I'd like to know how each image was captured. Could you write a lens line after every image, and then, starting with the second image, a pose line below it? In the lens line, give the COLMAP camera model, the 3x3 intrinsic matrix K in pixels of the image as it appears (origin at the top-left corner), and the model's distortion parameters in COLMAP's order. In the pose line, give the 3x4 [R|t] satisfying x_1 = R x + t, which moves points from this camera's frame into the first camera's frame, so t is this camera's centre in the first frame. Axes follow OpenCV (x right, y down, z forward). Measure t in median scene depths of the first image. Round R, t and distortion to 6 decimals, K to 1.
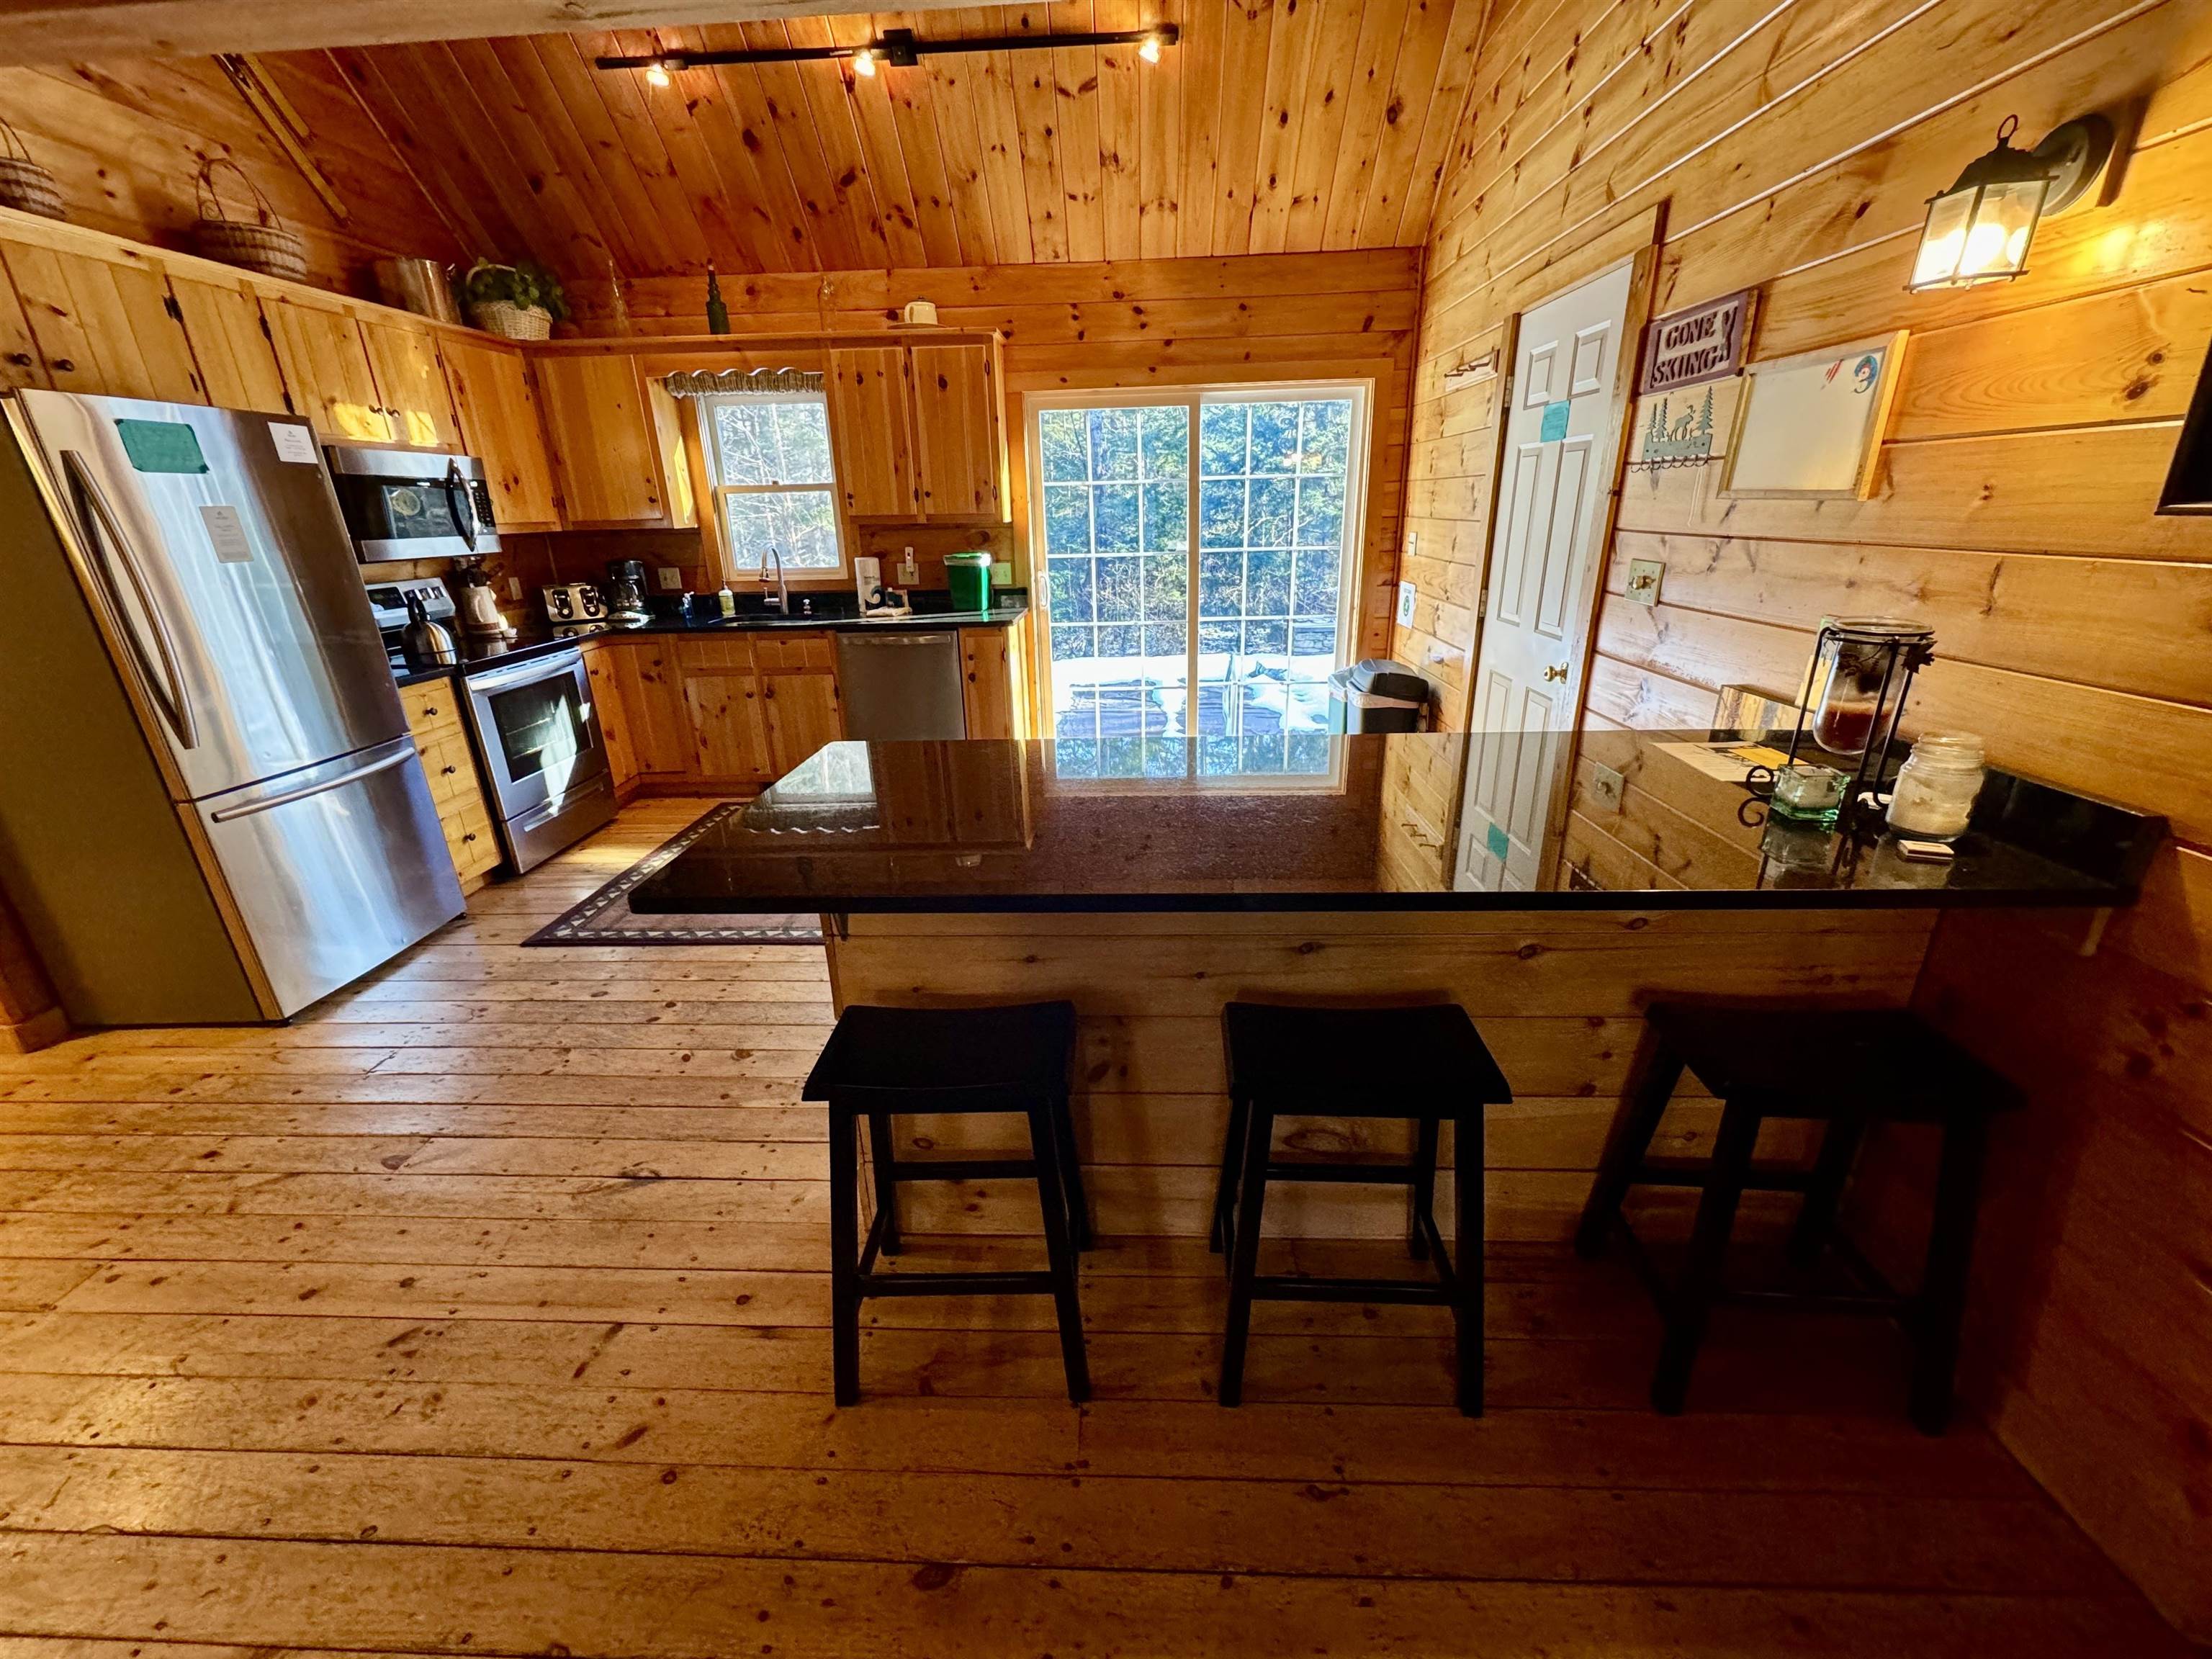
lens RADIAL K [[876.1, 0, 1106.9], [0, 876.1, 832.2], [0, 0, 1]] dist [-0.003195, 0.000480]
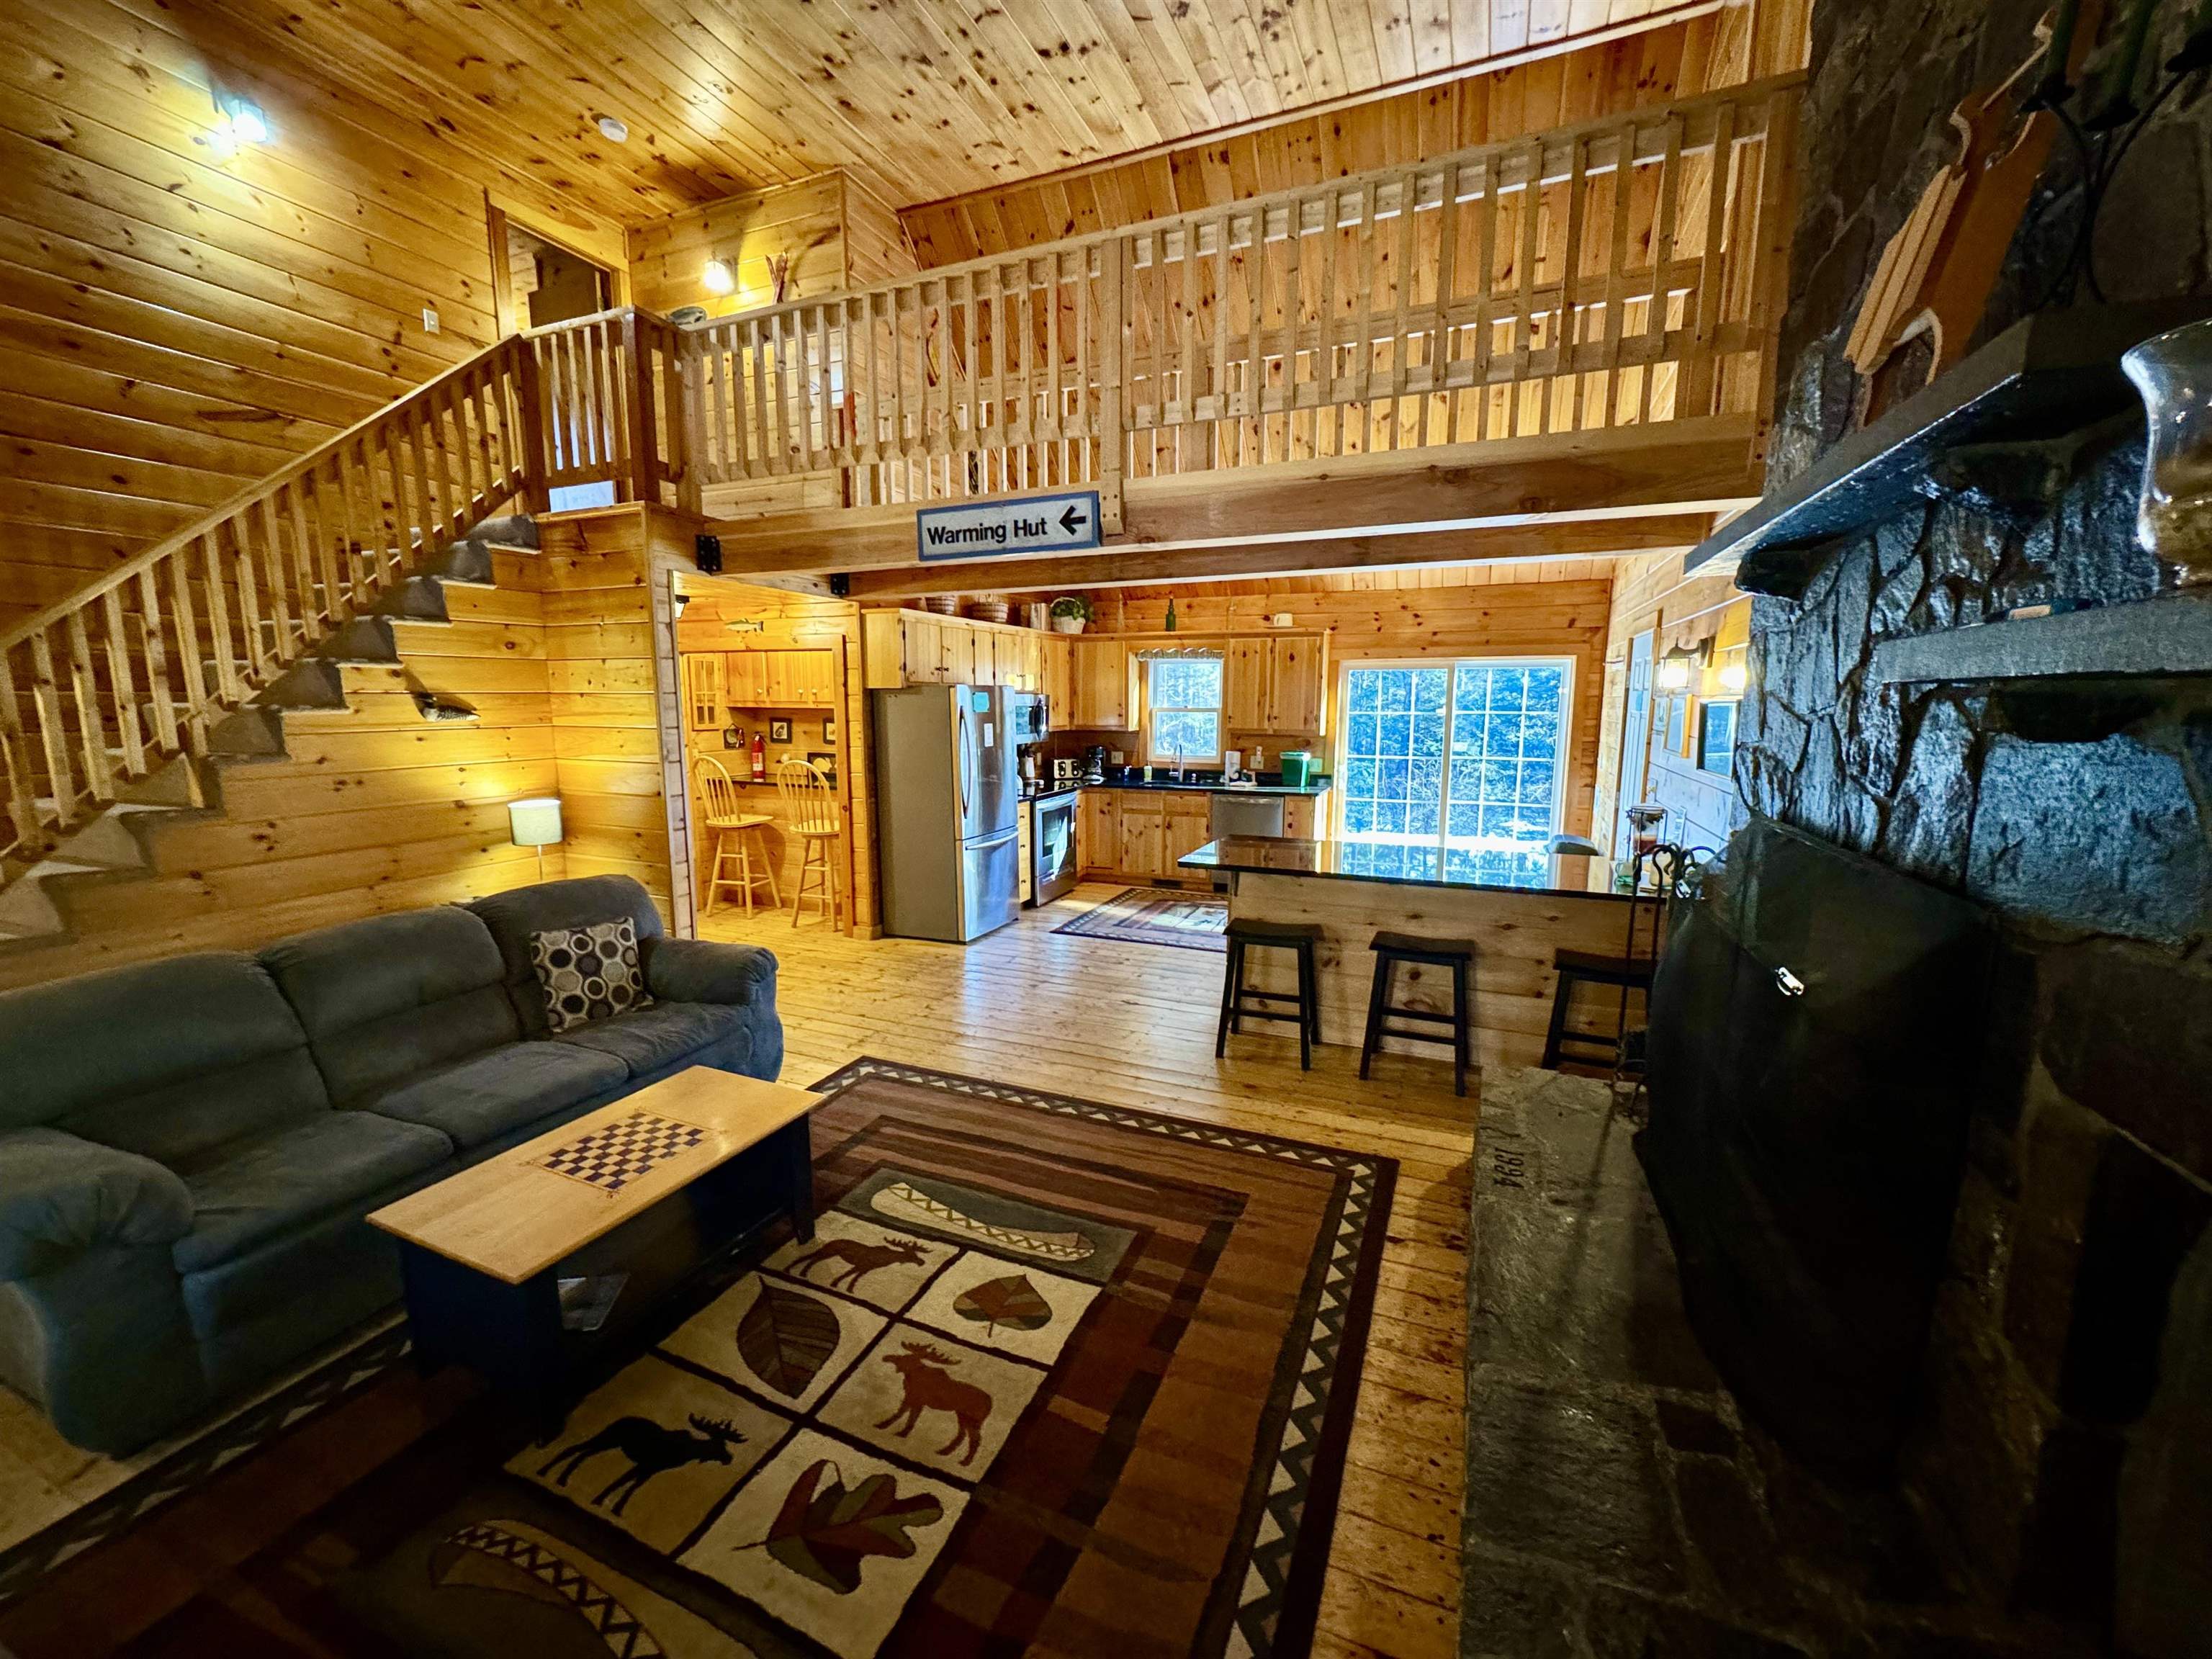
lens RADIAL K [[876.1, 0, 1104.6], [0, 876.1, 831.2], [0, 0, 1]] dist [-0.003195, 0.000480]
pose [[0.934285, 0.077895, -0.347915, 0.094381], [-0.146160, 0.973752, -0.174481, 0.174560], [0.325192, 0.213866, 0.921147, -0.634752]]
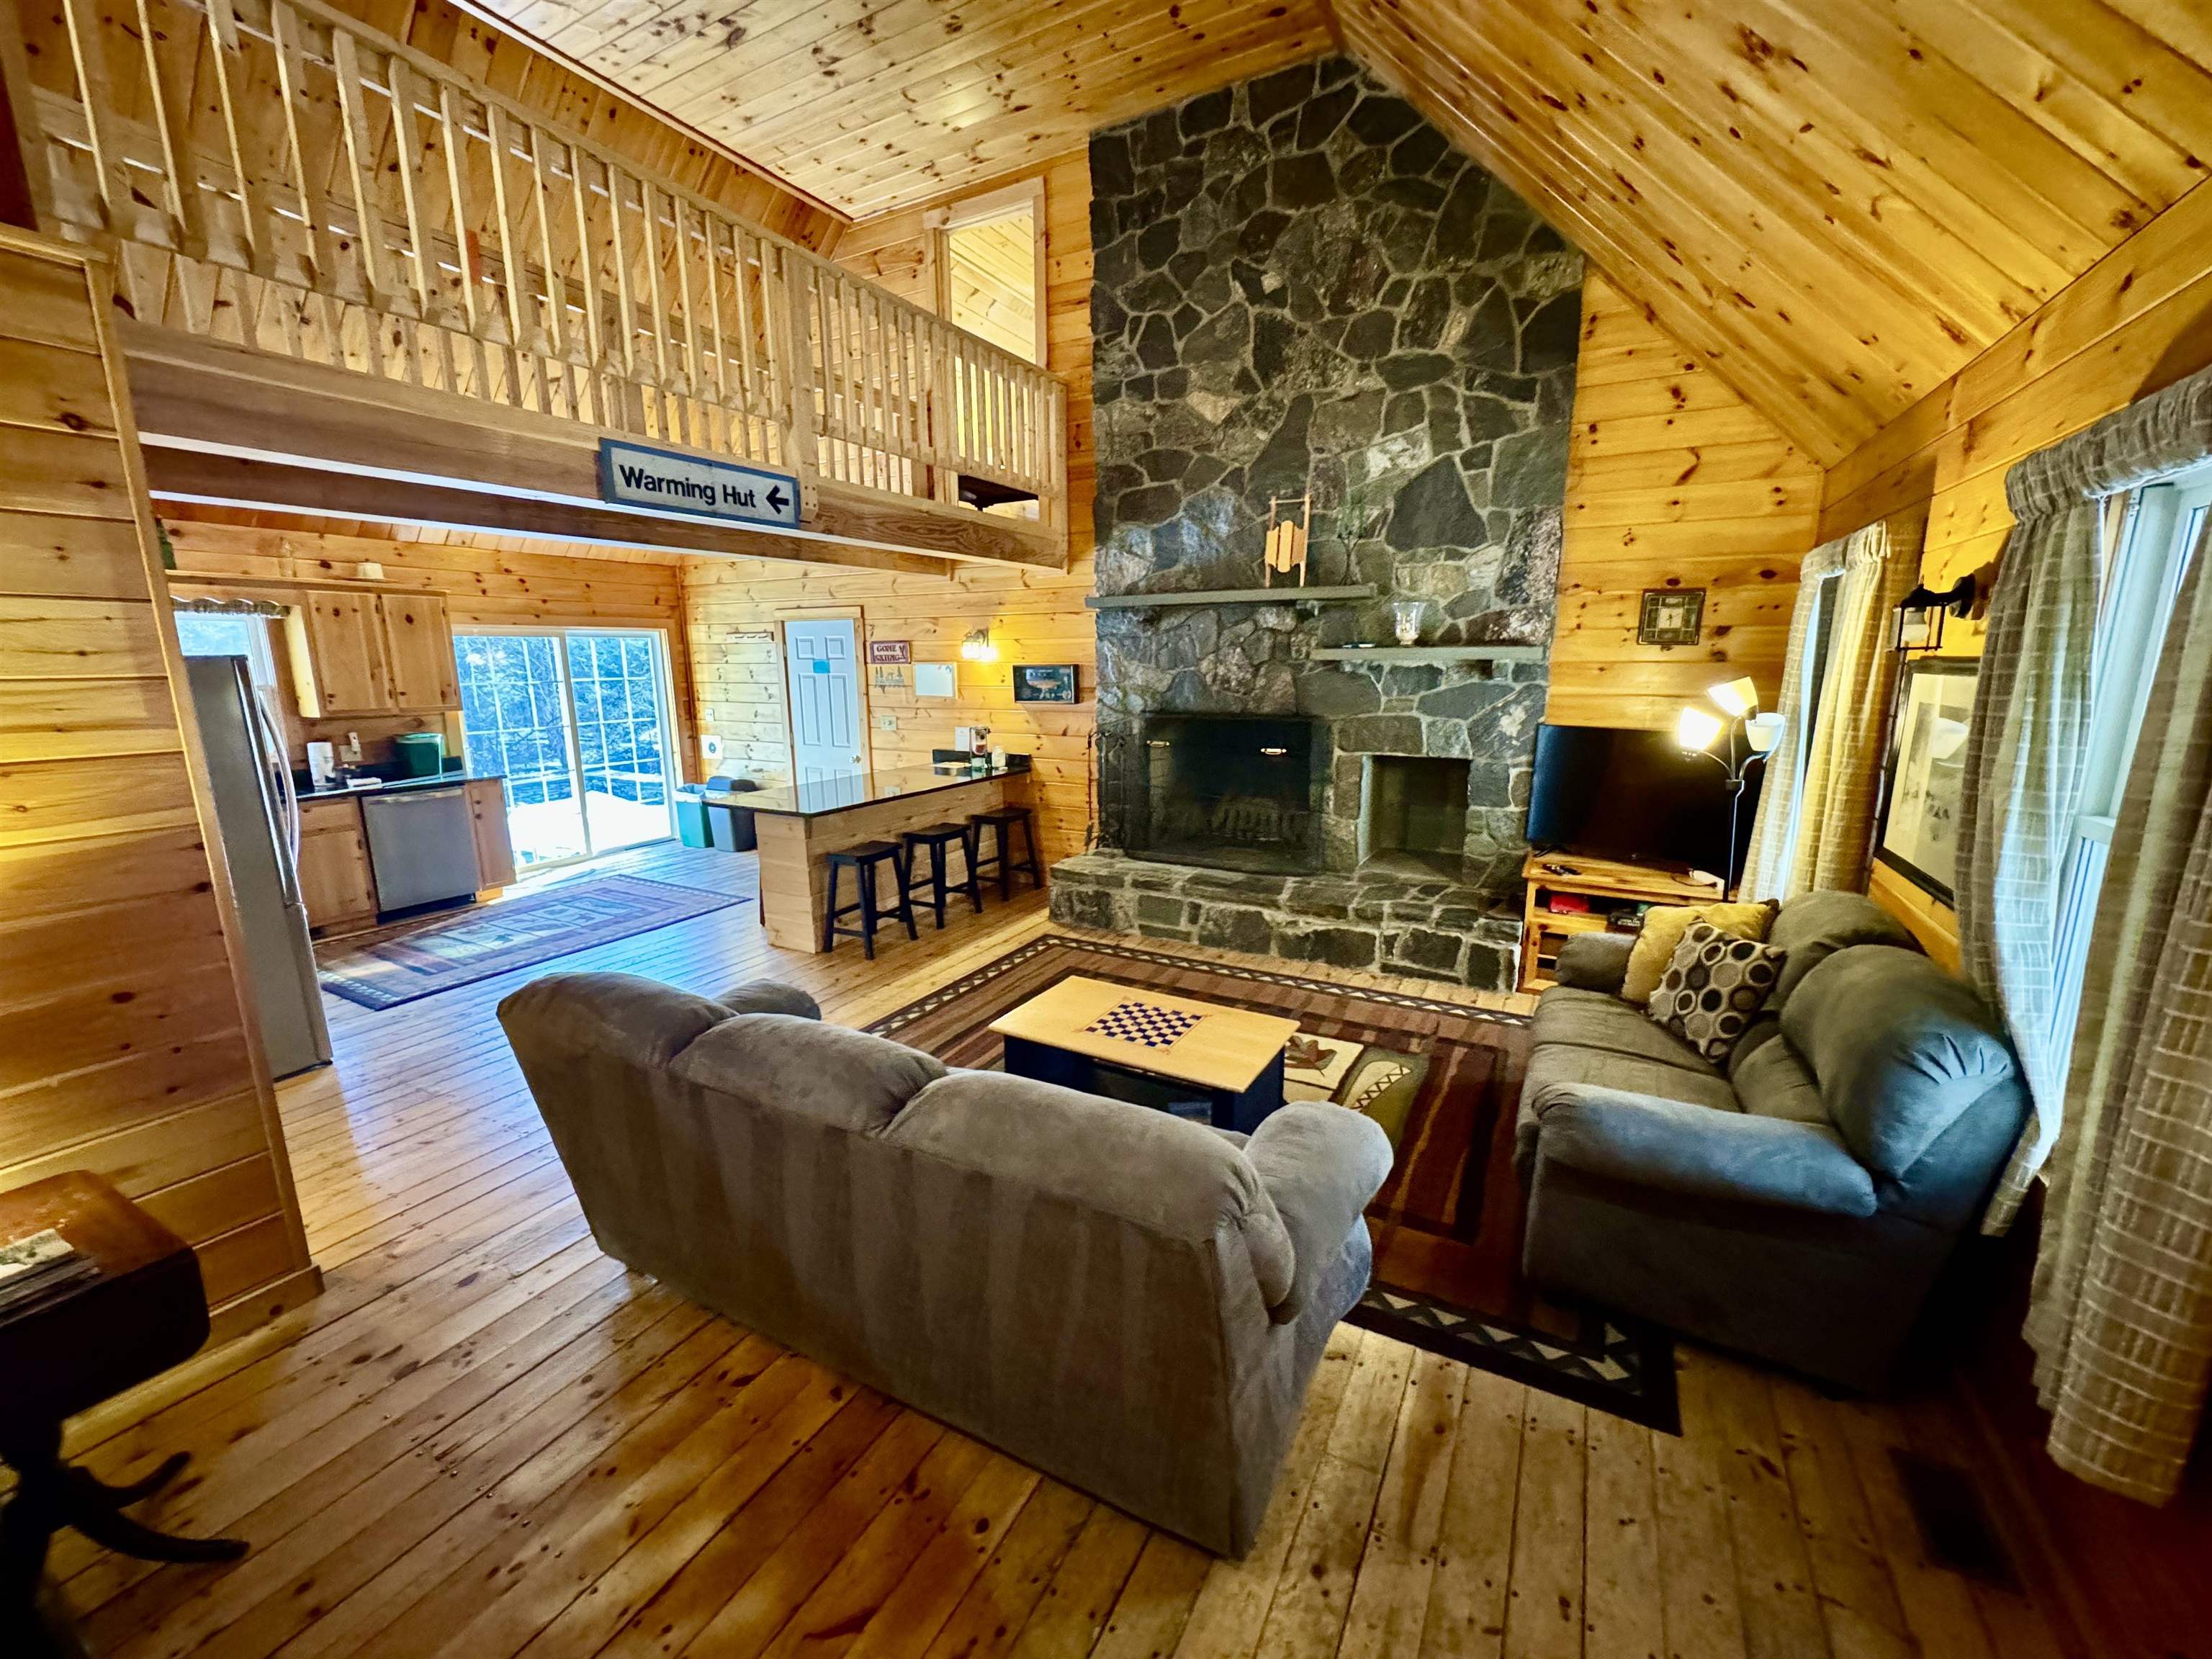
lens RADIAL K [[876.1, 0, 1109.6], [0, 876.1, 832.2], [0, 0, 1]] dist [-0.003195, 0.000480]
pose [[0.440523, -0.155503, 0.884171, -0.997847], [0.309856, 0.950697, 0.012823, 0.150331], [-0.842573, 0.268317, 0.466987, -0.531020]]
